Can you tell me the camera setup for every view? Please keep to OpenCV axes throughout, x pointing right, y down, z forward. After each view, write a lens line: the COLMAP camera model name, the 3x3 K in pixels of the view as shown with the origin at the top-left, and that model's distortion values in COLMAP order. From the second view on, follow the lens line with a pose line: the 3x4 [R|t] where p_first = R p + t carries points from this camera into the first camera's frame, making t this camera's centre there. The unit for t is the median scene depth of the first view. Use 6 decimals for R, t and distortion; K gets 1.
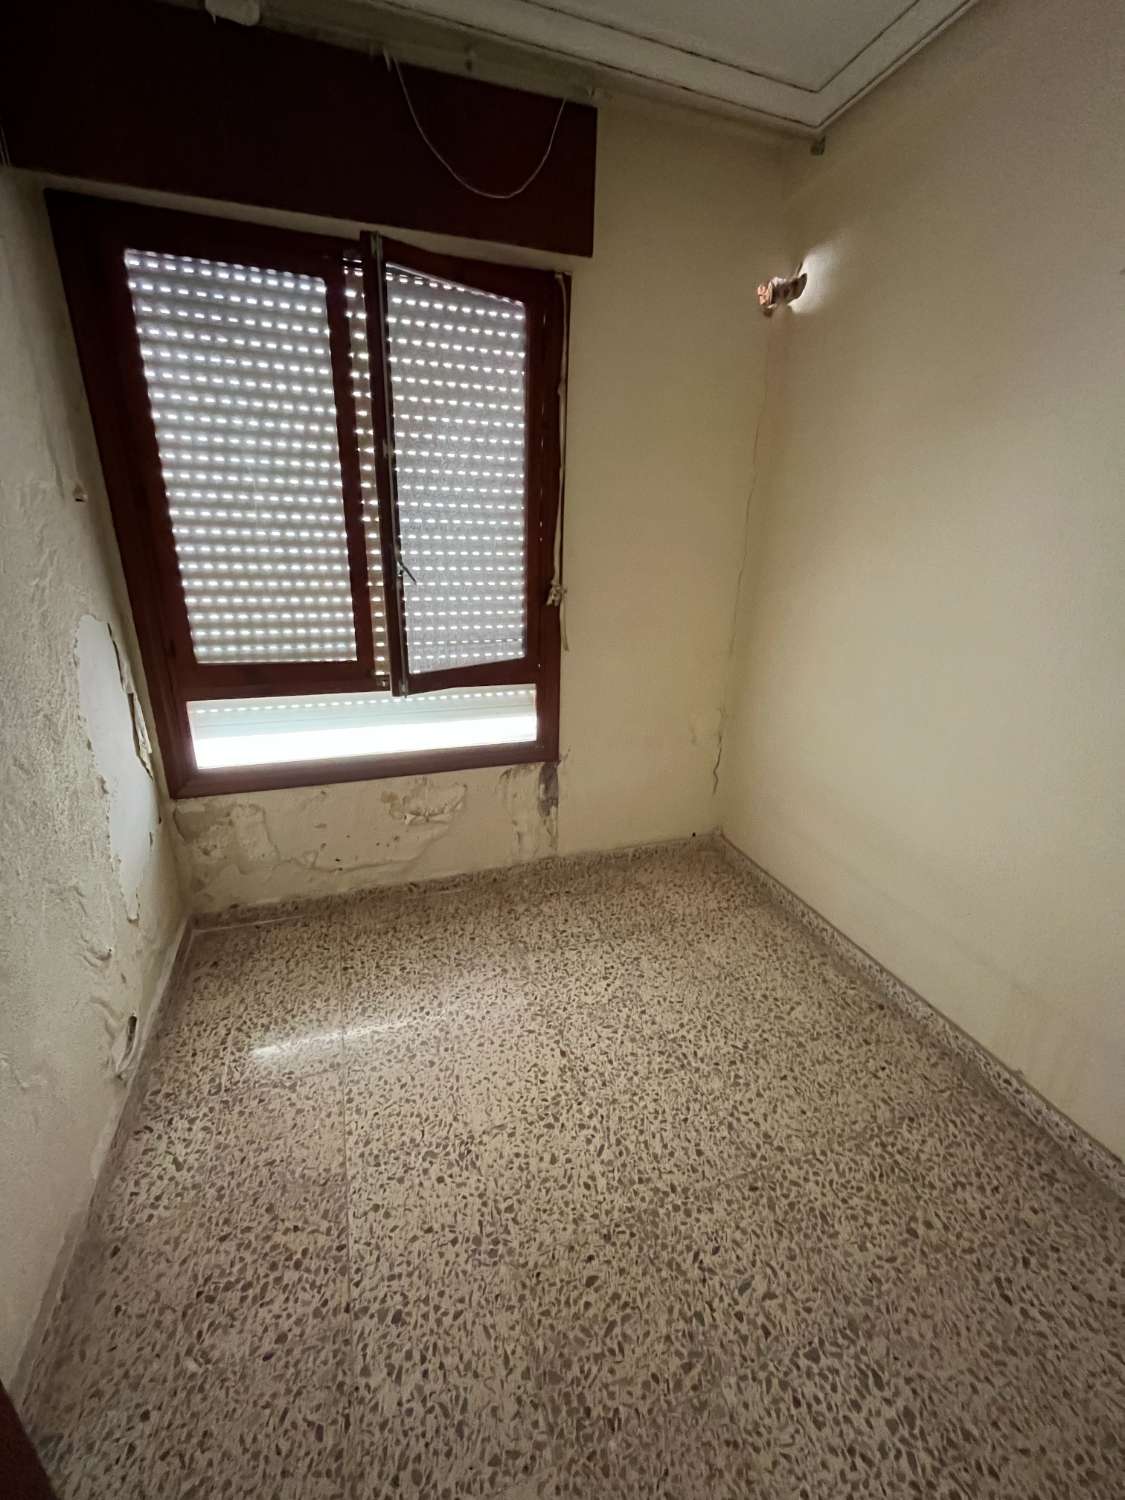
lens RADIAL K [[604.5, 0, 566.2], [0, 604.5, 750.5], [0, 0, 1]] dist [-0.000790, -0.000281]
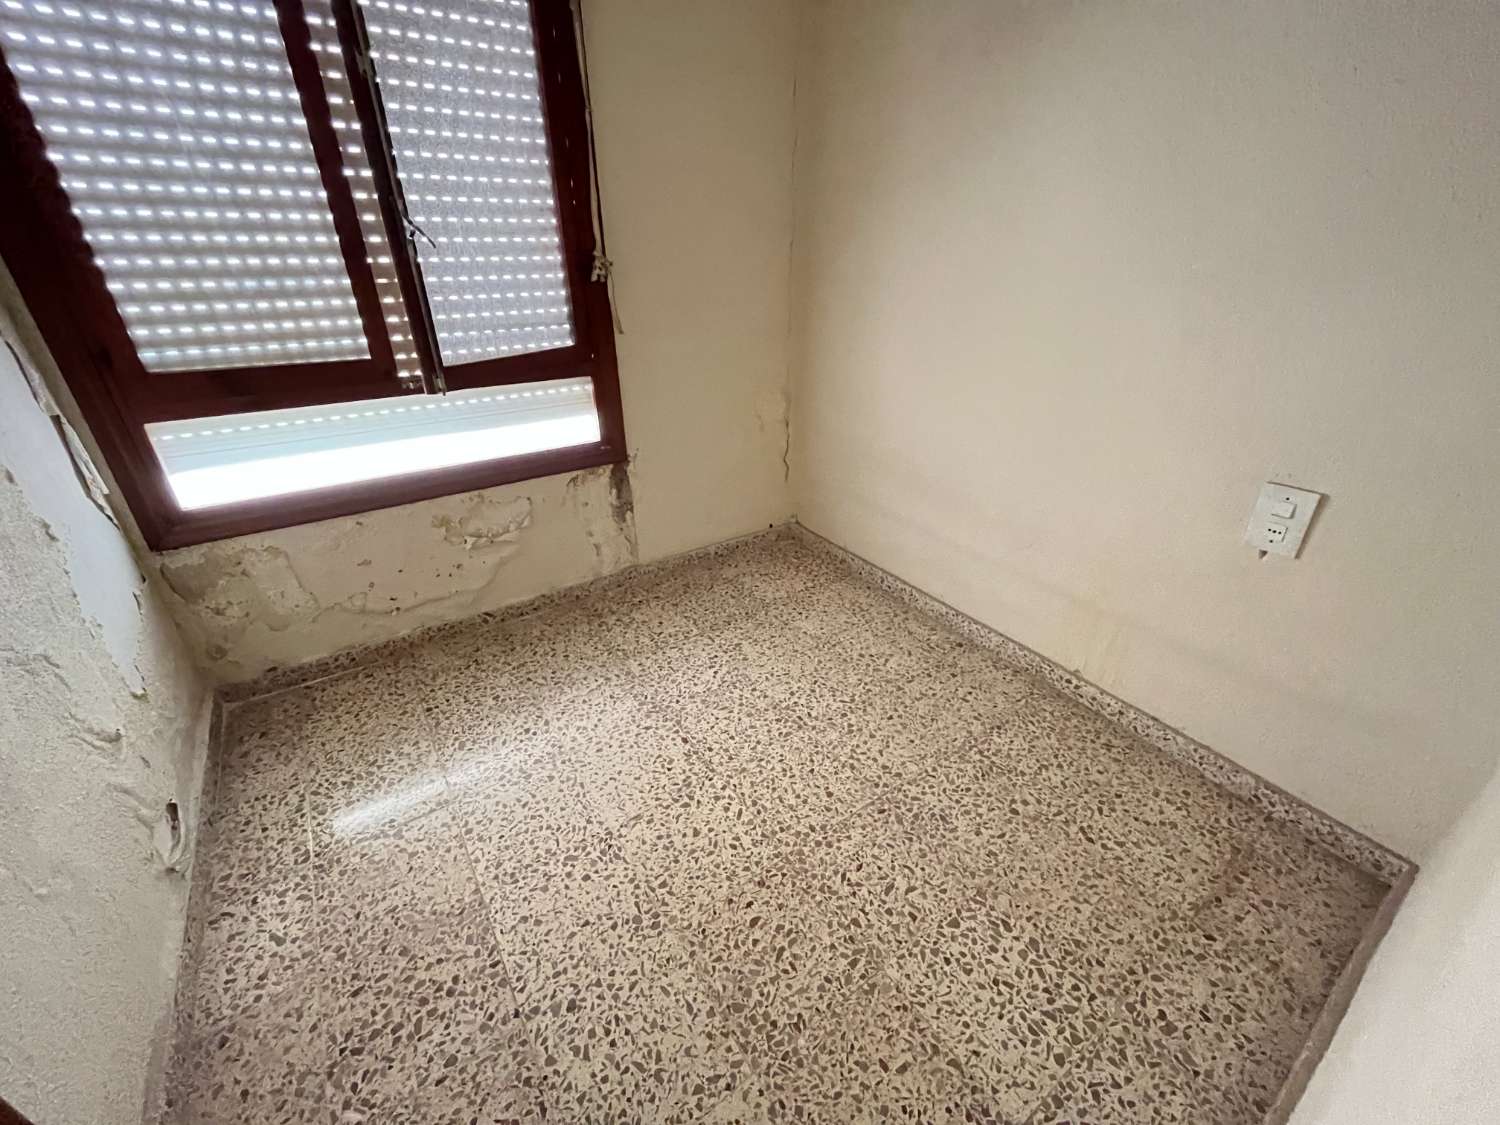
lens RADIAL K [[604.5, 0, 759.0], [0, 604.5, 559.8], [0, 0, 1]] dist [-0.000790, -0.000281]
pose [[0.965377, -0.146201, 0.216039, -0.061481], [0.115171, 0.981972, 0.149890, 0.074869], [-0.234058, -0.119819, 0.964811, 0.043743]]
